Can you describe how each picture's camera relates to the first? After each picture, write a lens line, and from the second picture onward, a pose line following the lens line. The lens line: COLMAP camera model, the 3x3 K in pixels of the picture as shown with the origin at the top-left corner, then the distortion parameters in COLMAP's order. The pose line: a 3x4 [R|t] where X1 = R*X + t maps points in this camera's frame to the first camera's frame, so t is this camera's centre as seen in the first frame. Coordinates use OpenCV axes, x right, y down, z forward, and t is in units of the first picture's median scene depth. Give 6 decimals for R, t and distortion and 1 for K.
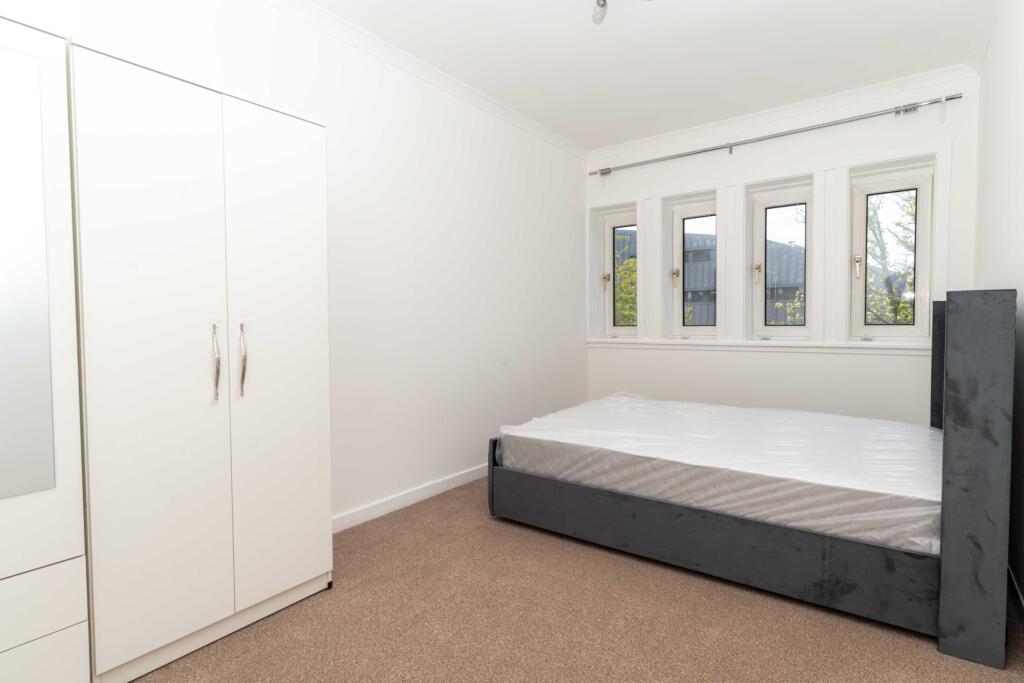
lens RADIAL K [[489.6, 0, 513.6], [0, 489.6, 337.3], [0, 0, 1]] dist [0.002322, 0.000195]
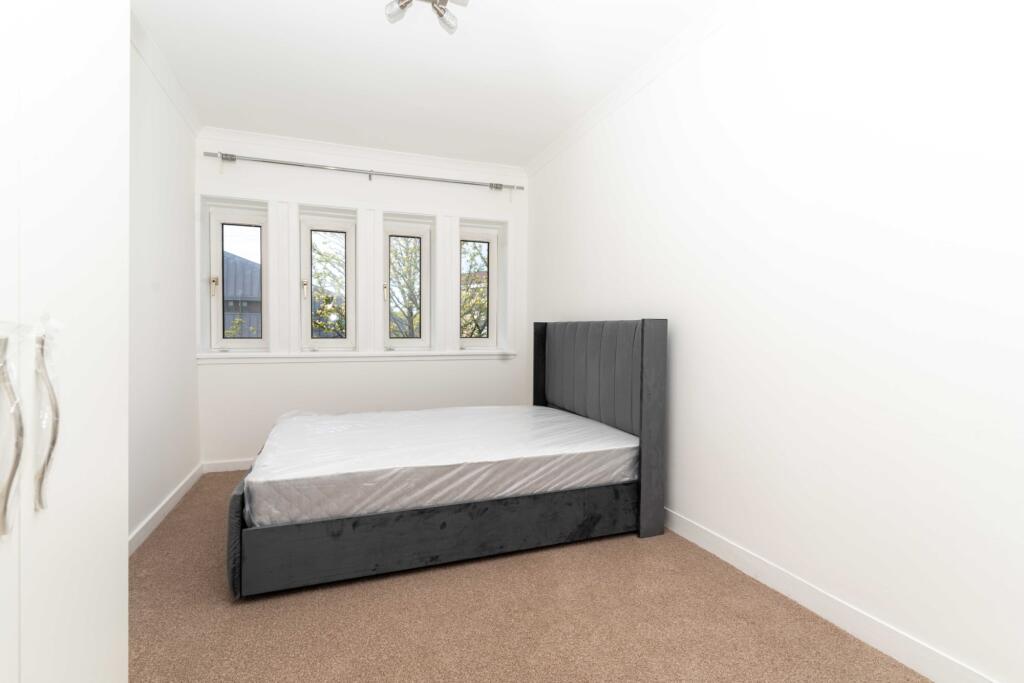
lens RADIAL K [[464.7, 0, 512.0], [0, 464.7, 341.5], [0, 0, 1]] dist [-0.013746, 0.000106]
pose [[0.565226, -0.002858, 0.824931, -0.381454], [0.016312, 0.999837, -0.007713, -0.005923], [-0.824775, 0.017816, 0.565180, 0.275691]]
